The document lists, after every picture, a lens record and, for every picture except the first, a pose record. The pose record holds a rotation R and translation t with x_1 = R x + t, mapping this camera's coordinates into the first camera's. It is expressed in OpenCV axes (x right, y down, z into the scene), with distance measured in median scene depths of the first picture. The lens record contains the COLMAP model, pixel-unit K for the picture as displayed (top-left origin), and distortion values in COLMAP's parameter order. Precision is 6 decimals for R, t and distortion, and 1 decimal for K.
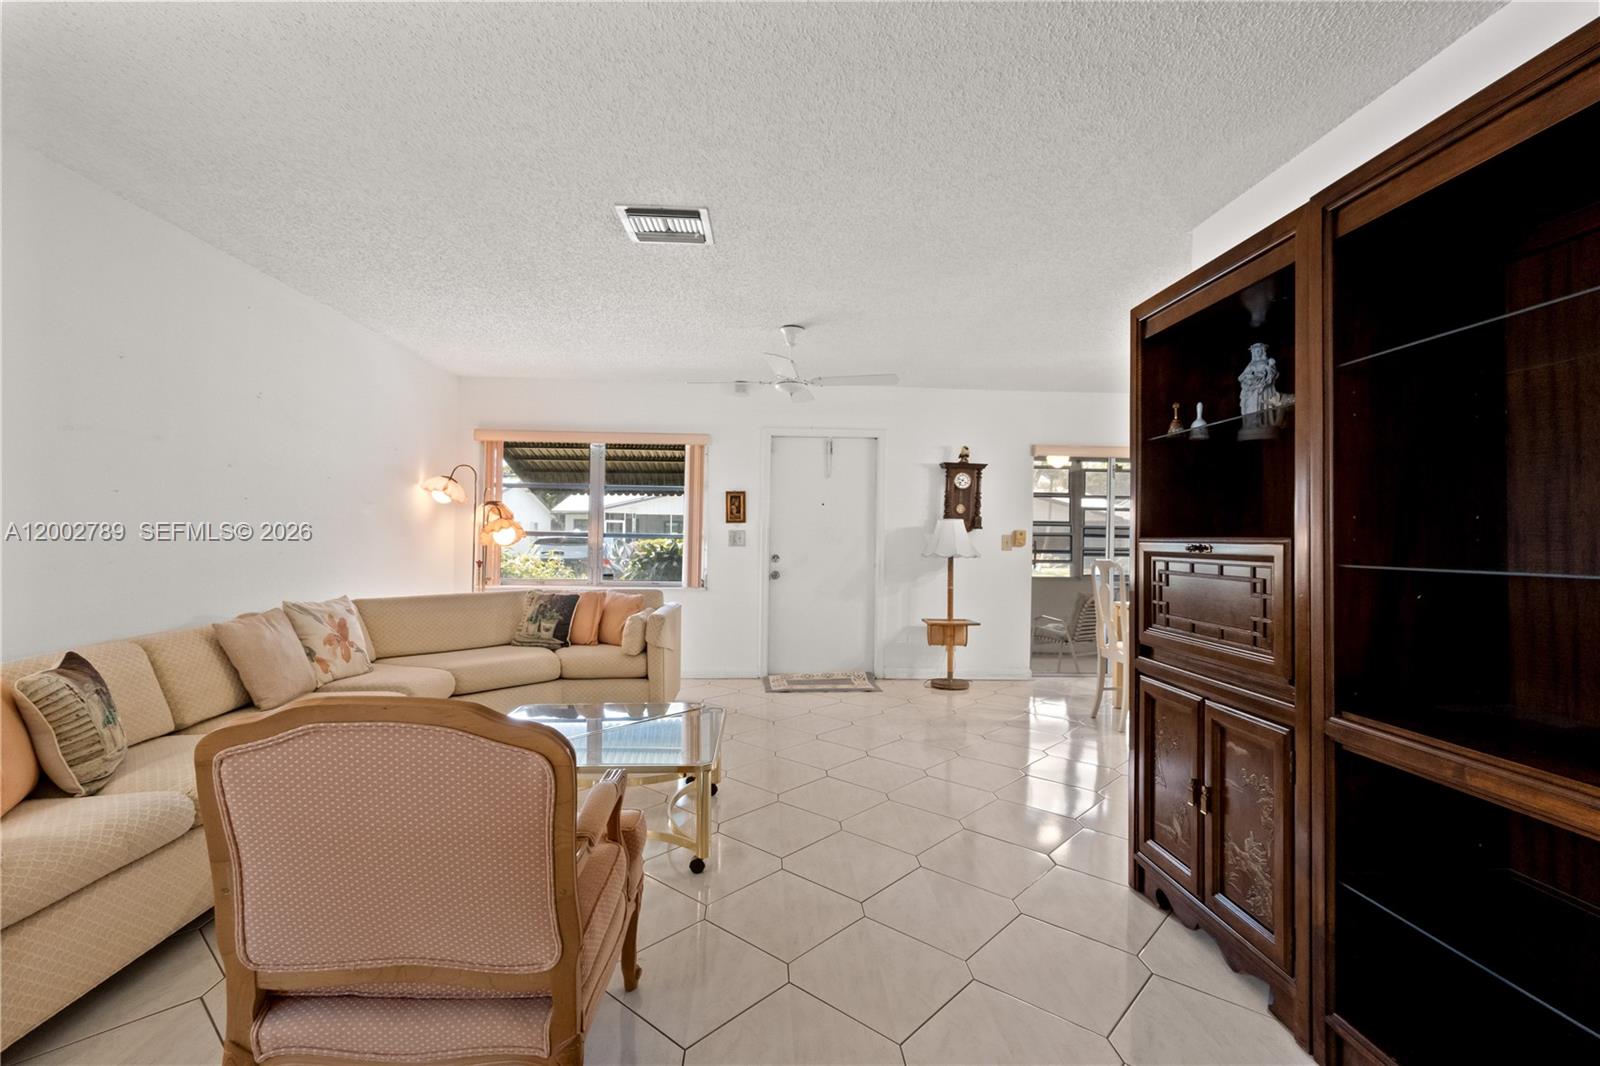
lens RADIAL K [[734.5, 0, 805.7], [0, 734.5, 529.3], [0, 0, 1]] dist [-0.007599, 0.002305]
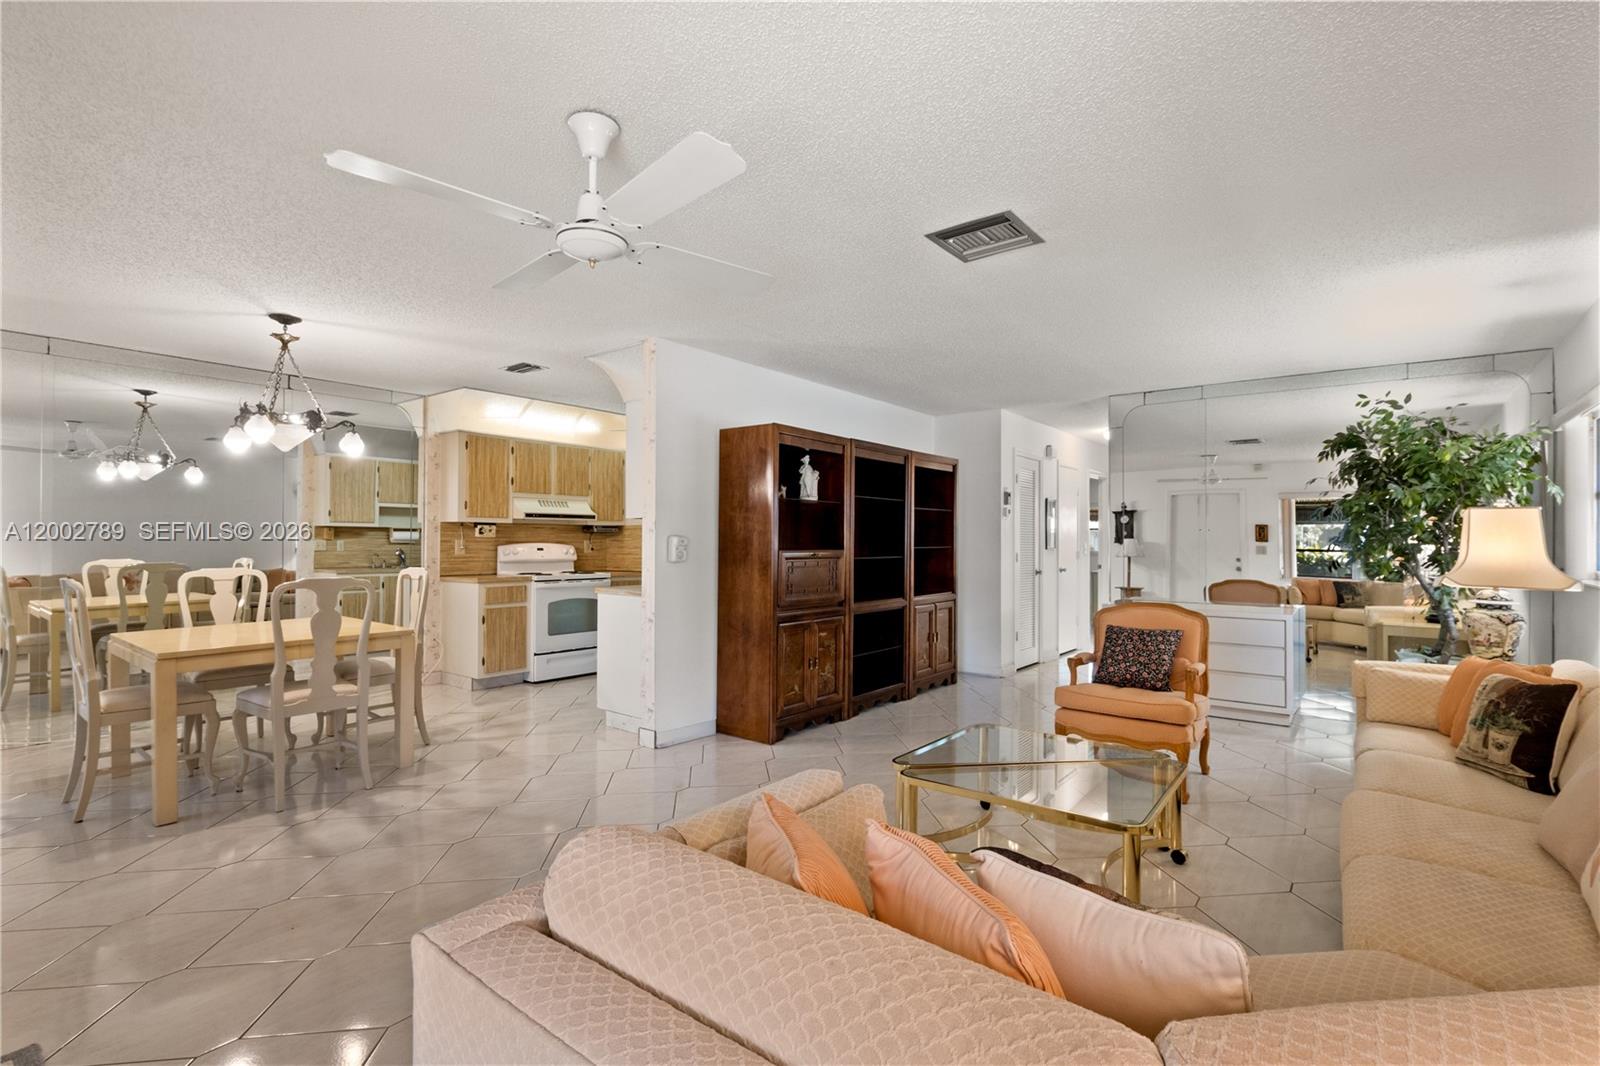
lens RADIAL K [[734.5, 0, 803.8], [0, 734.5, 530.8], [0, 0, 1]] dist [-0.007599, 0.002305]
pose [[-0.746350, -0.007062, 0.665516, -0.326723], [-0.022759, 0.999630, -0.014916, -0.004671], [-0.665164, -0.026279, -0.746234, 0.929854]]
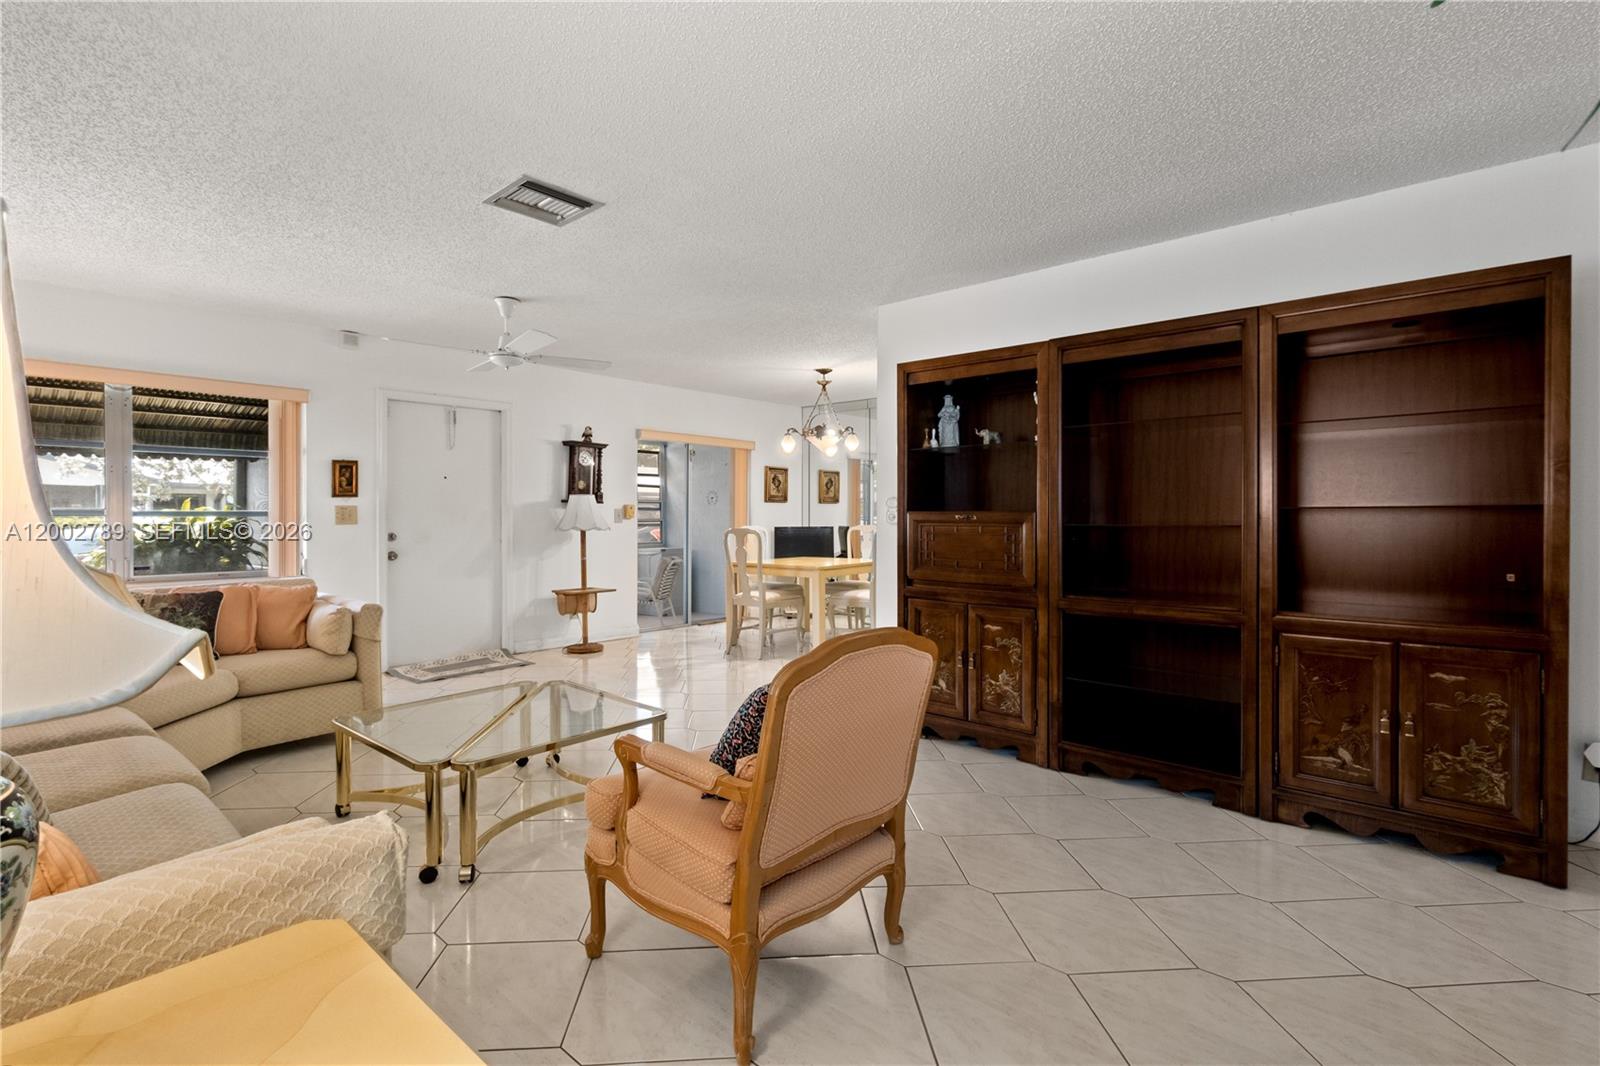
lens RADIAL K [[734.5, 0, 805.5], [0, 734.5, 525.2], [0, 0, 1]] dist [-0.007599, 0.002305]
pose [[0.702391, -0.023692, 0.711397, -0.325736], [0.000229, 0.999453, 0.033059, -0.004432], [-0.711791, -0.023057, 0.702013, 0.018369]]
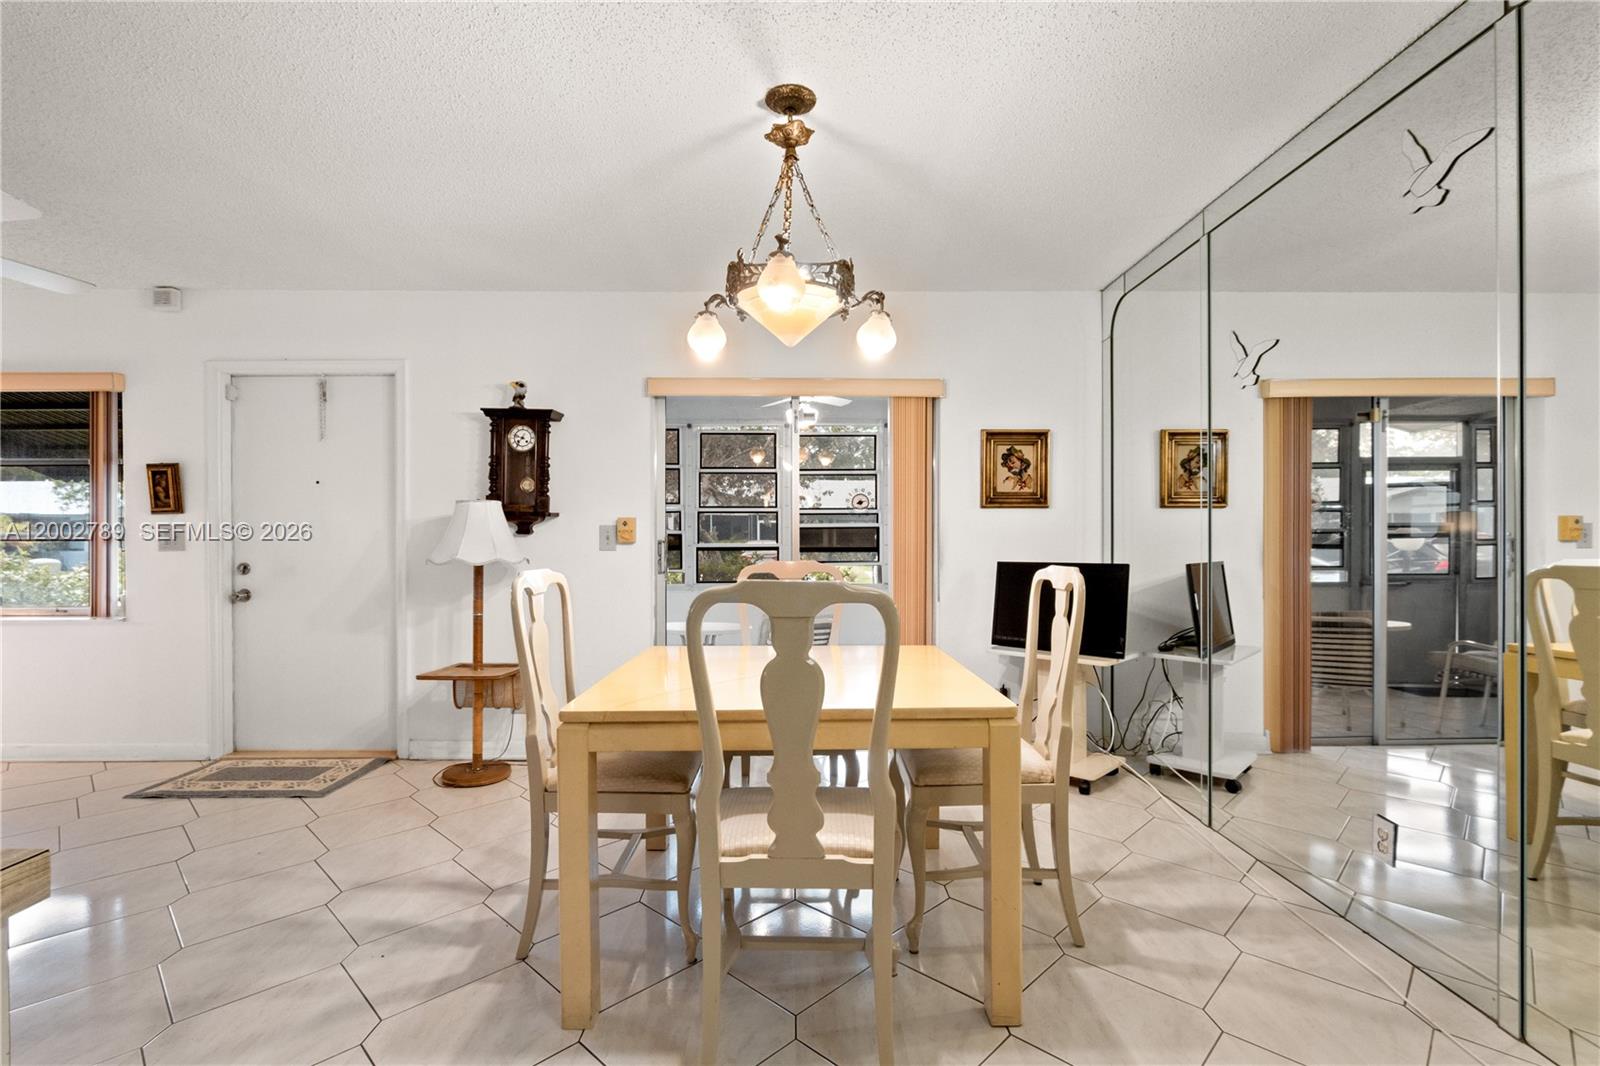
lens RADIAL K [[734.5, 0, 797.5], [0, 734.5, 540.5], [0, 0, 1]] dist [-0.007599, 0.002305]
pose [[0.998680, -0.016217, -0.048732, 0.474903], [0.016978, 0.999740, 0.015242, 0.013836], [0.048472, -0.016049, 0.998696, 0.397885]]
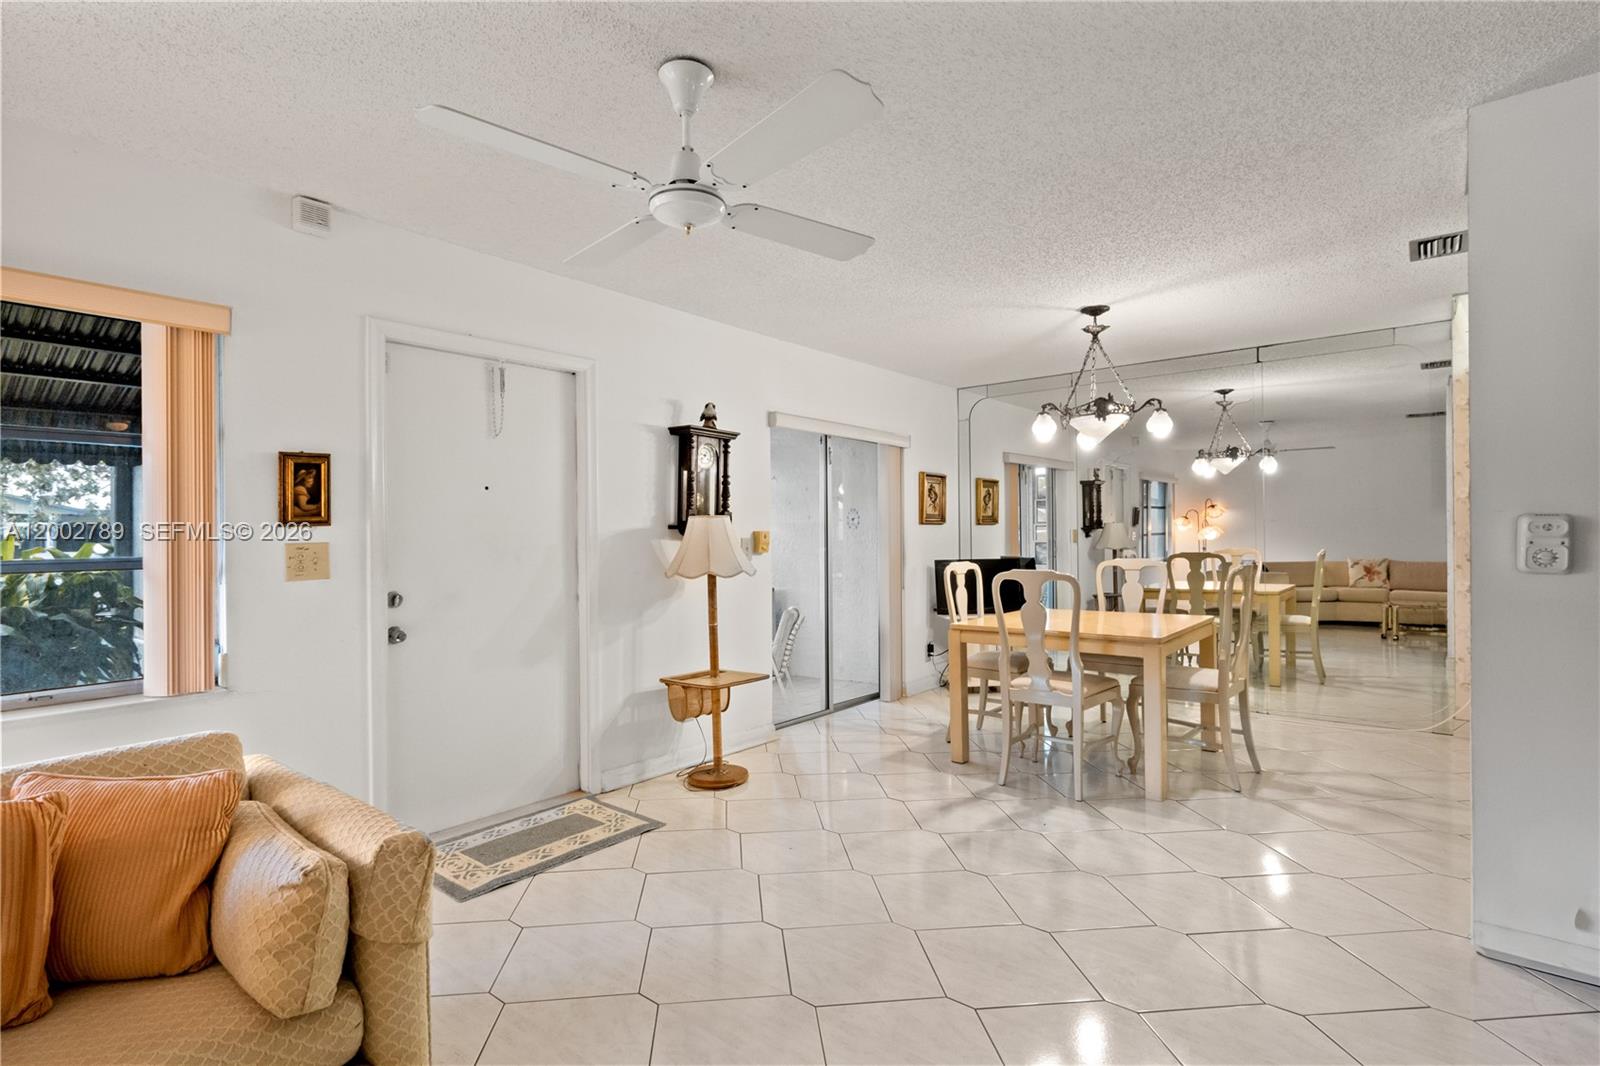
lens RADIAL K [[771.3, 0, 805.0], [0, 771.3, 537.8], [0, 0, 1]] dist [-0.001338, 0.000862]
pose [[0.679834, -0.024528, 0.732956, -0.227845], [0.011810, 0.999677, 0.022500, -0.008562], [-0.733271, -0.006640, 0.679904, 0.474542]]
